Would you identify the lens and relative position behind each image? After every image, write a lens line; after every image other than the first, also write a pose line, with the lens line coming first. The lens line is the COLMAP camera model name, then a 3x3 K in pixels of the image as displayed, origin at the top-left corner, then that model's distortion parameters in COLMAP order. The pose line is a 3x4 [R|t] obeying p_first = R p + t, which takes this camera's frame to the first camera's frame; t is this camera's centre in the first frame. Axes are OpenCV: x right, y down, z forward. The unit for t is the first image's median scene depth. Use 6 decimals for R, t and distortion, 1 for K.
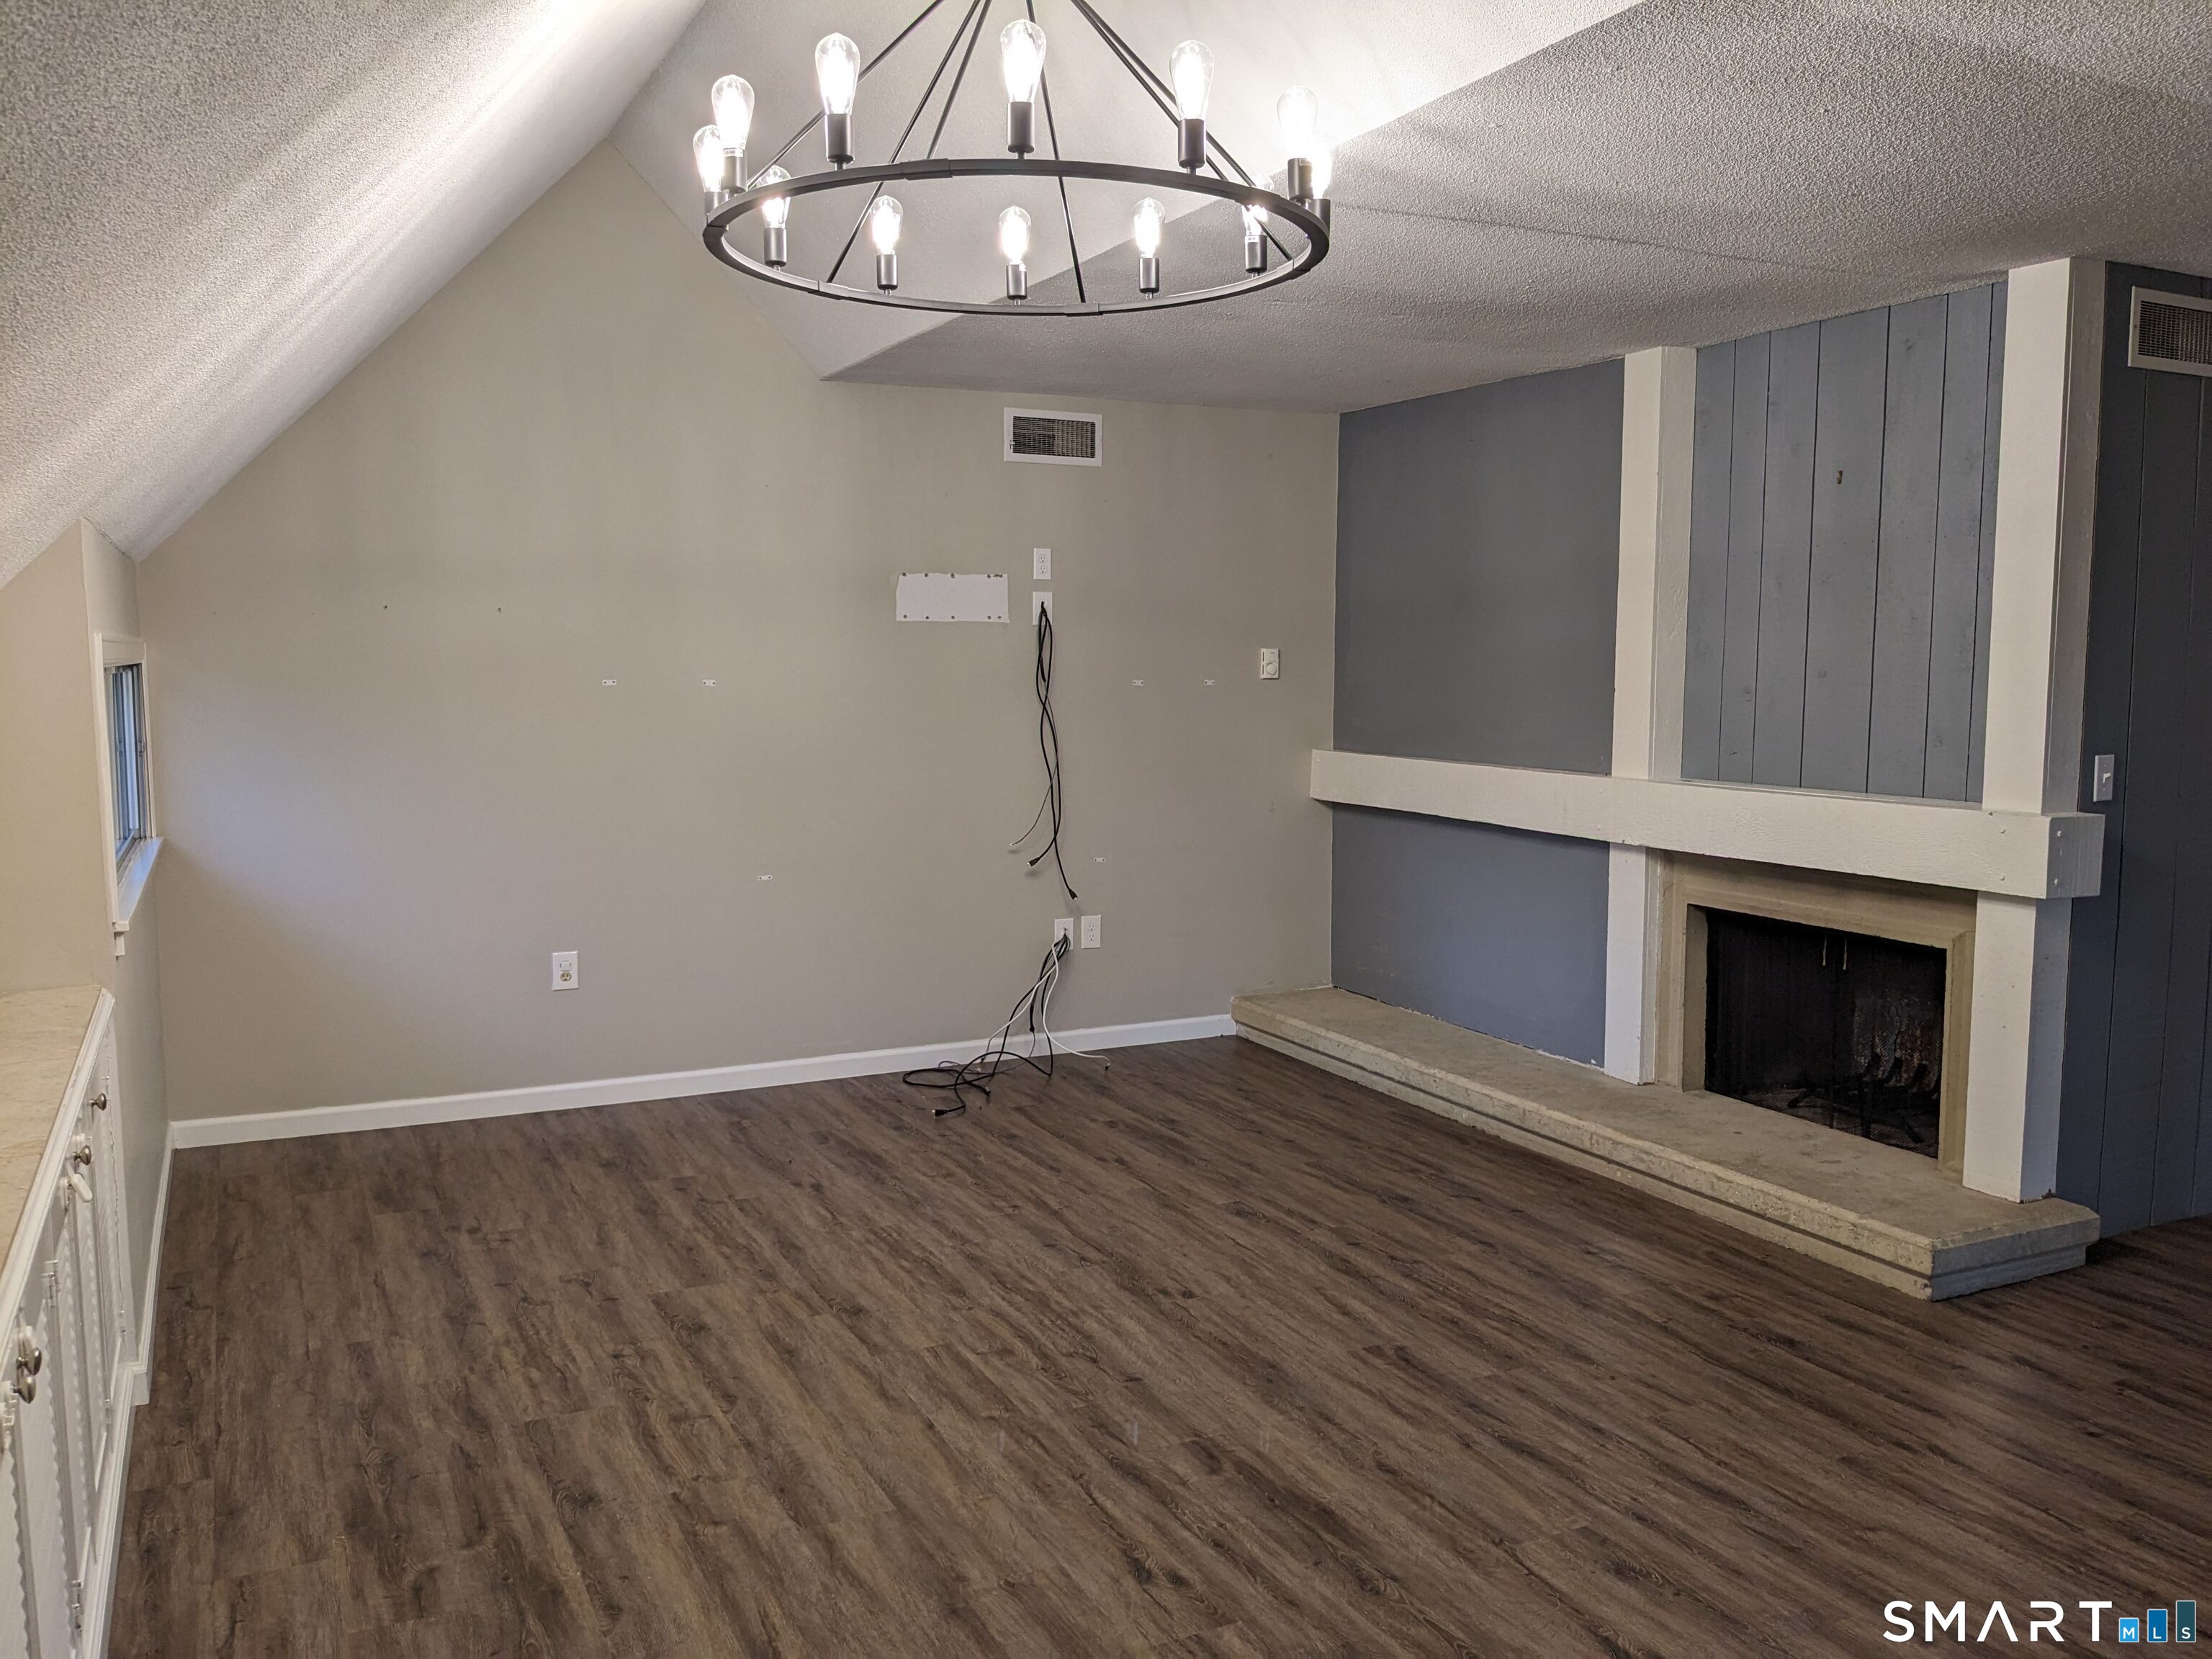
lens RADIAL K [[1754.7, 0, 1104.1], [0, 1754.7, 832.3], [0, 0, 1]] dist [0.055575, -0.091841]
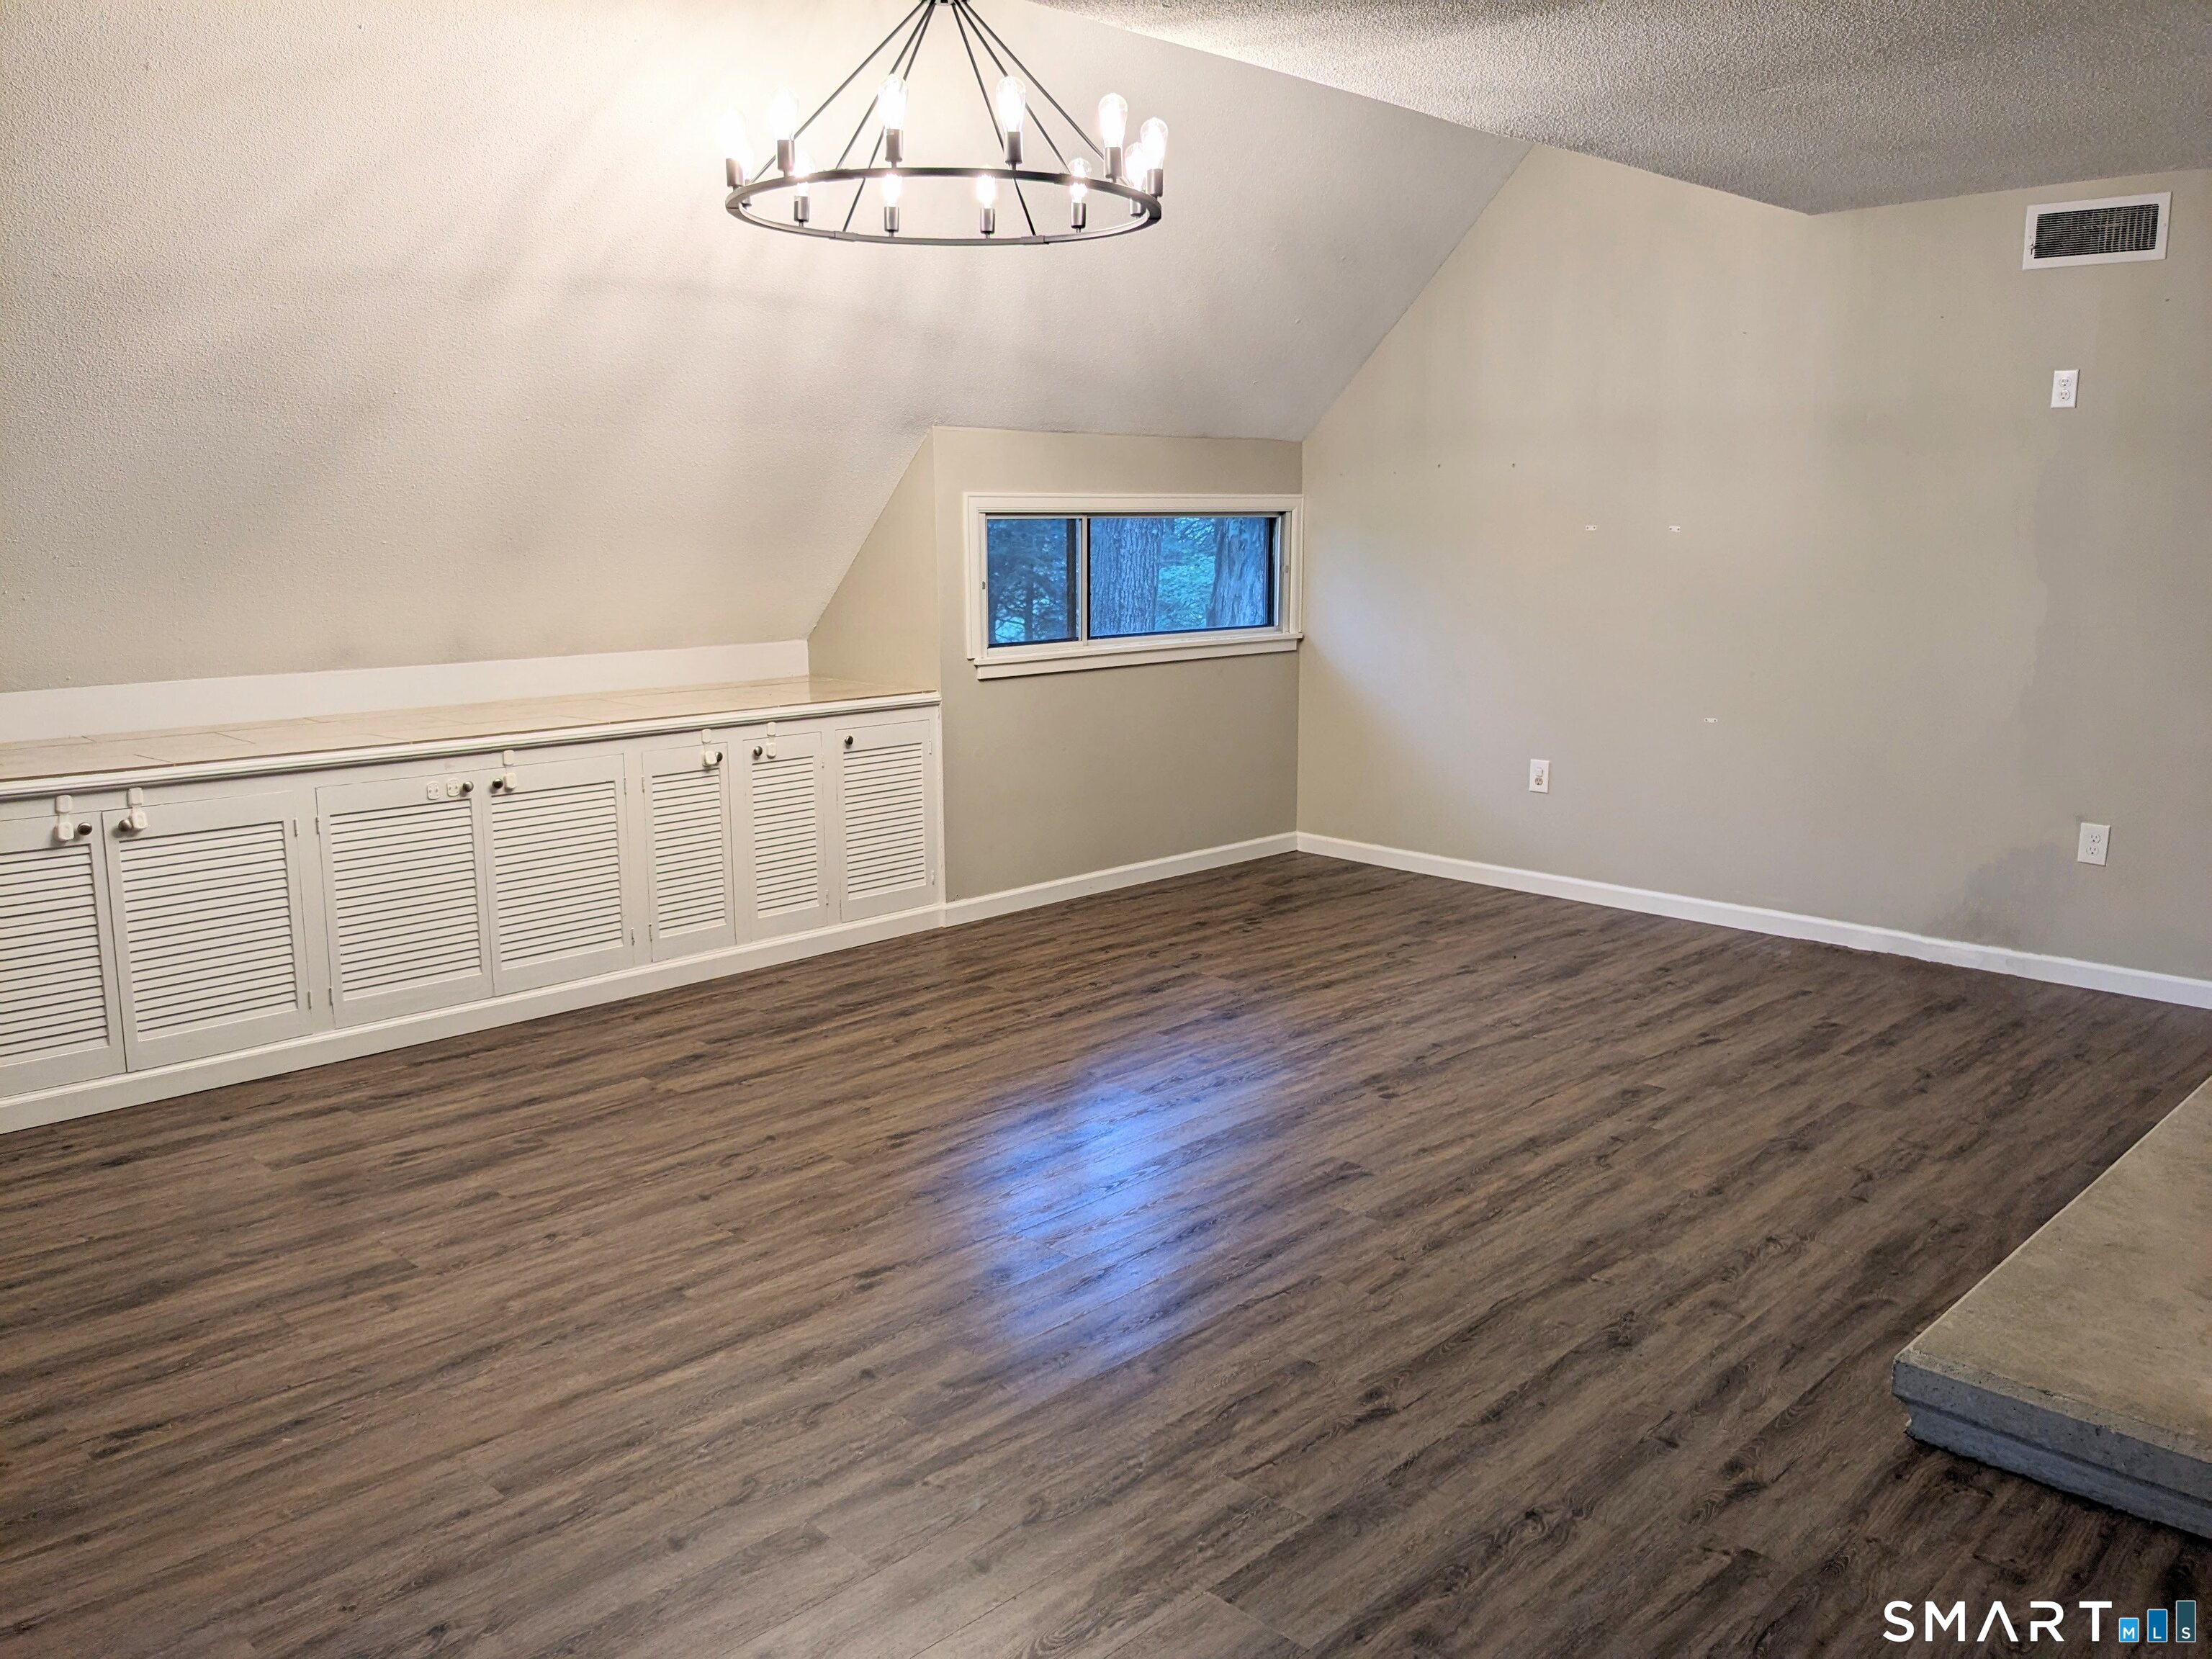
lens RADIAL K [[1754.7, 0, 1091.8], [0, 1754.7, 828.6], [0, 0, 1]] dist [0.055575, -0.091841]
pose [[0.324045, 0.167956, -0.931013, 0.927378], [-0.096045, 0.984870, 0.144243, -0.036711], [0.941154, 0.042678, 0.335274, 0.437701]]
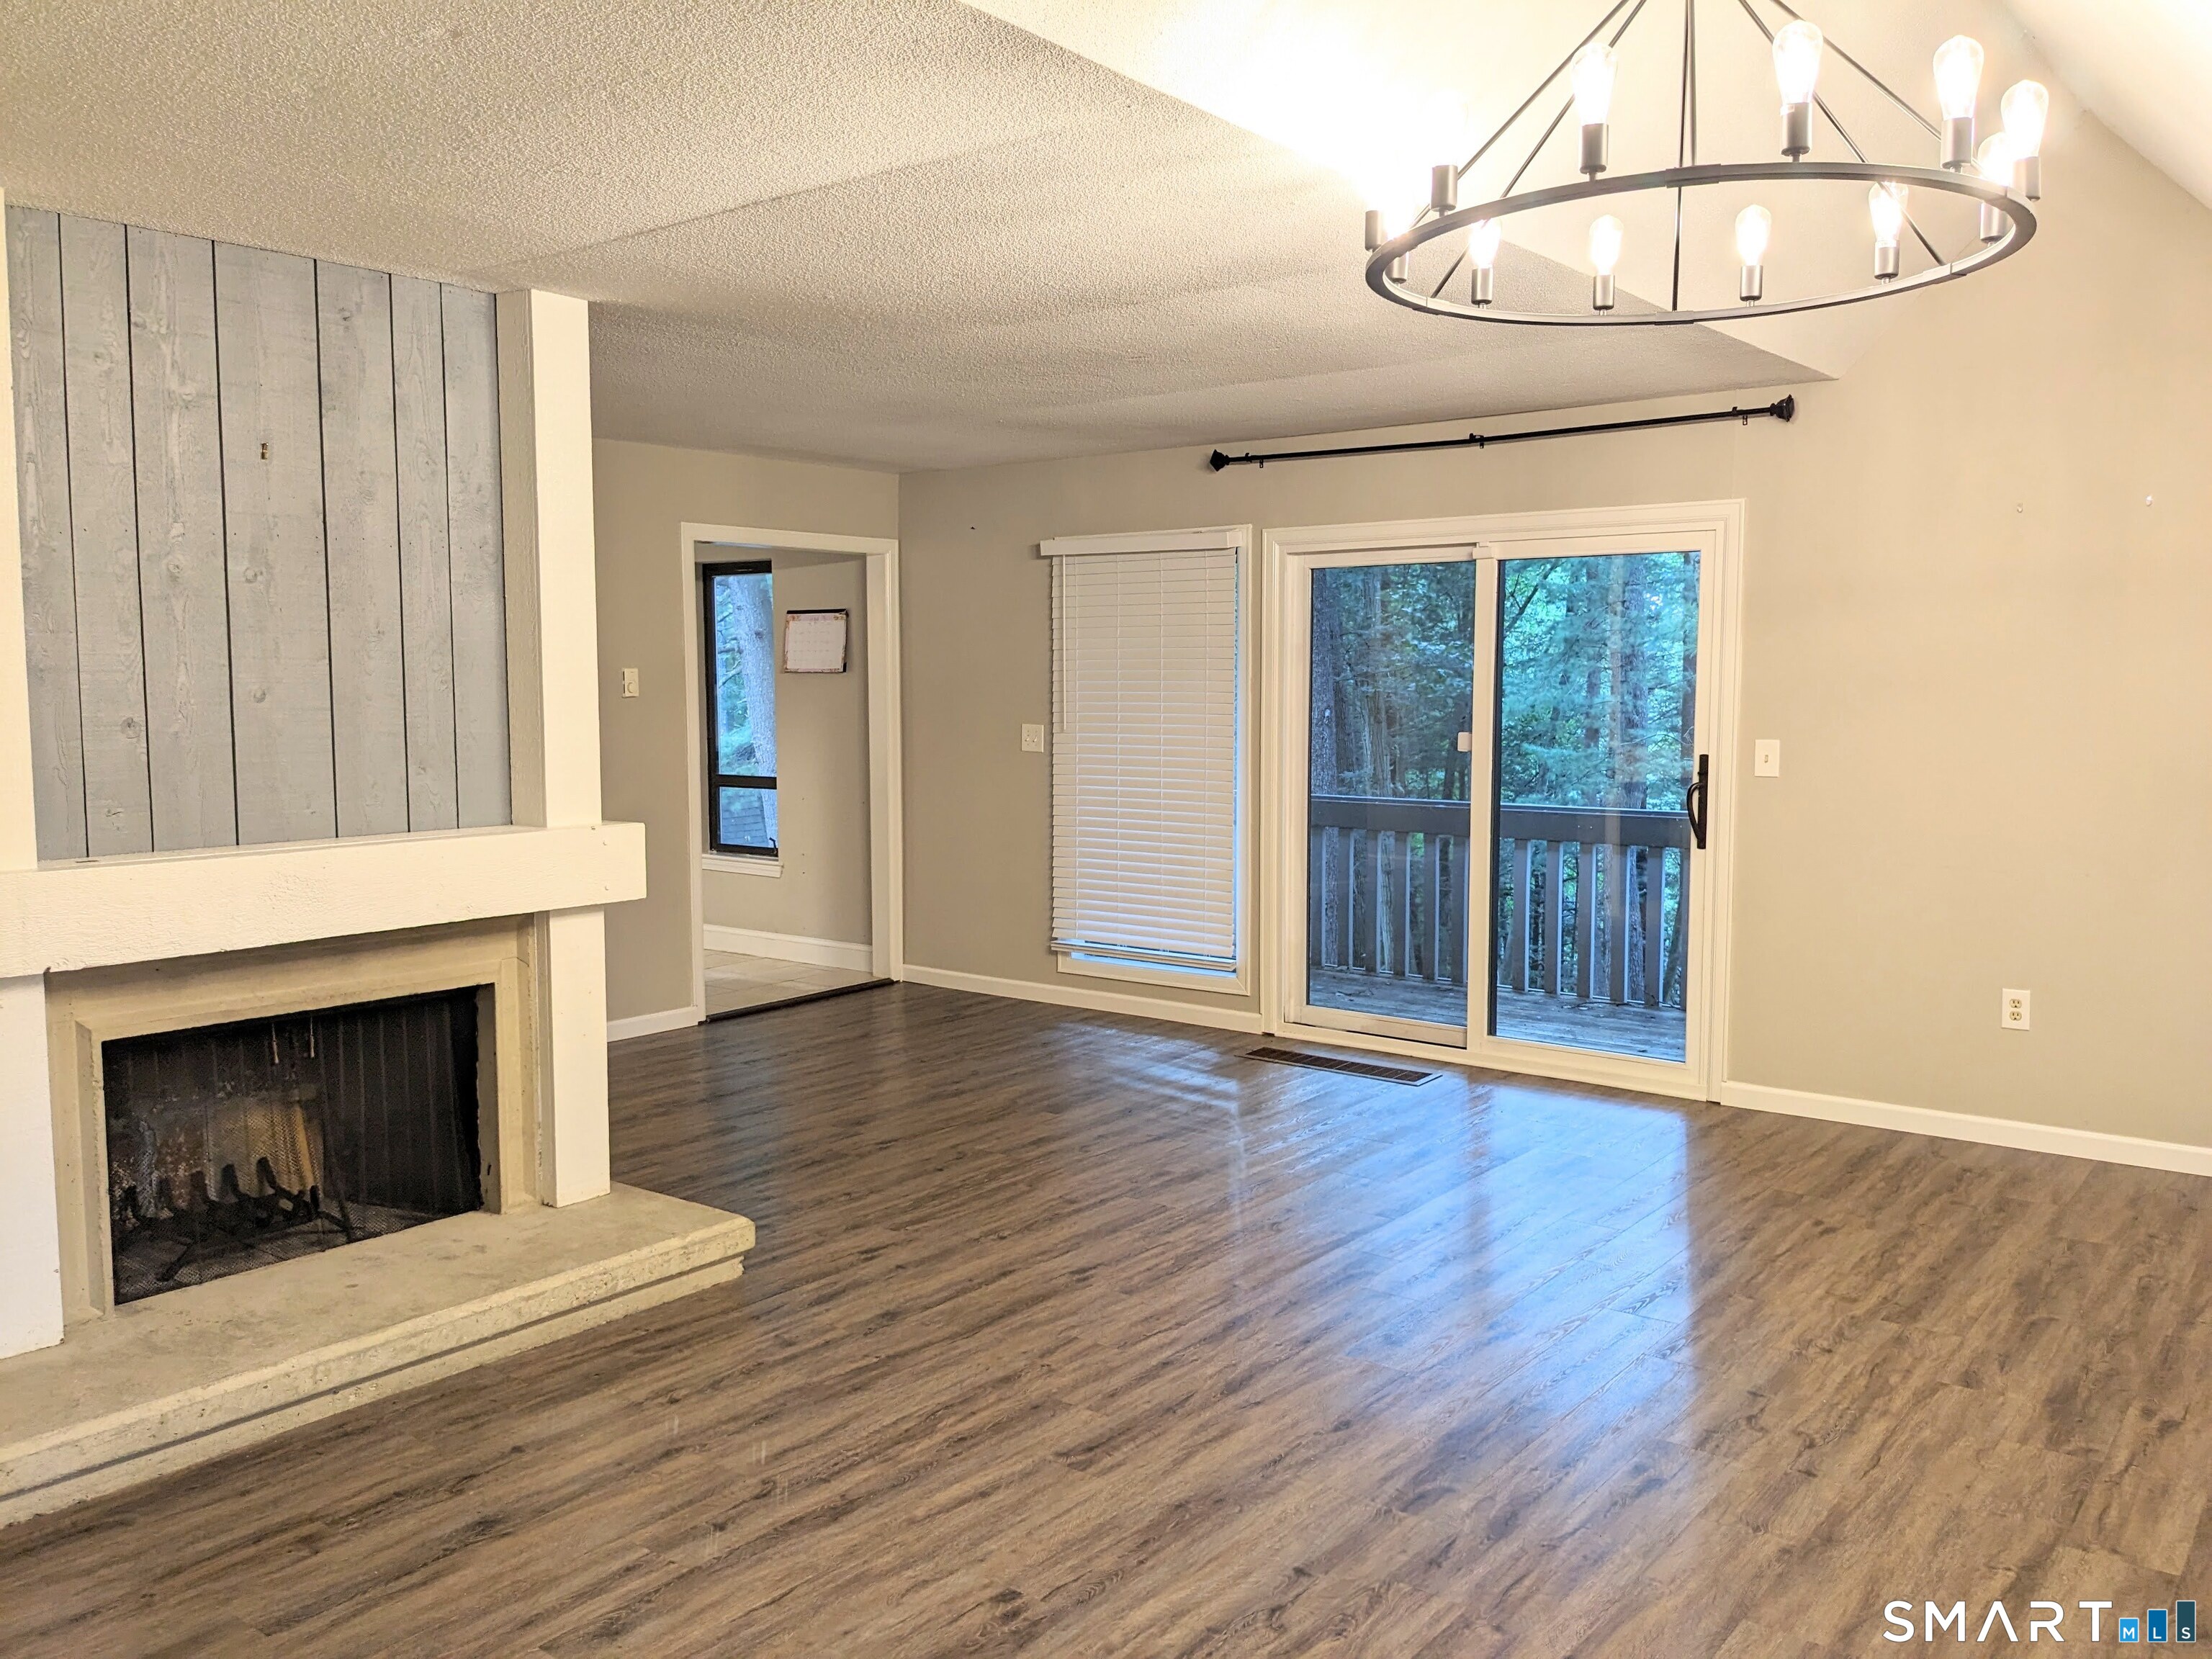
lens RADIAL K [[1754.7, 0, 1111.0], [0, 1754.7, 814.7], [0, 0, 1]] dist [0.055575, -0.091841]
pose [[-0.432555, -0.072945, 0.898652, -0.545892], [0.091461, 0.988030, 0.124224, -0.117331], [-0.896957, 0.135925, -0.420706, 1.160618]]
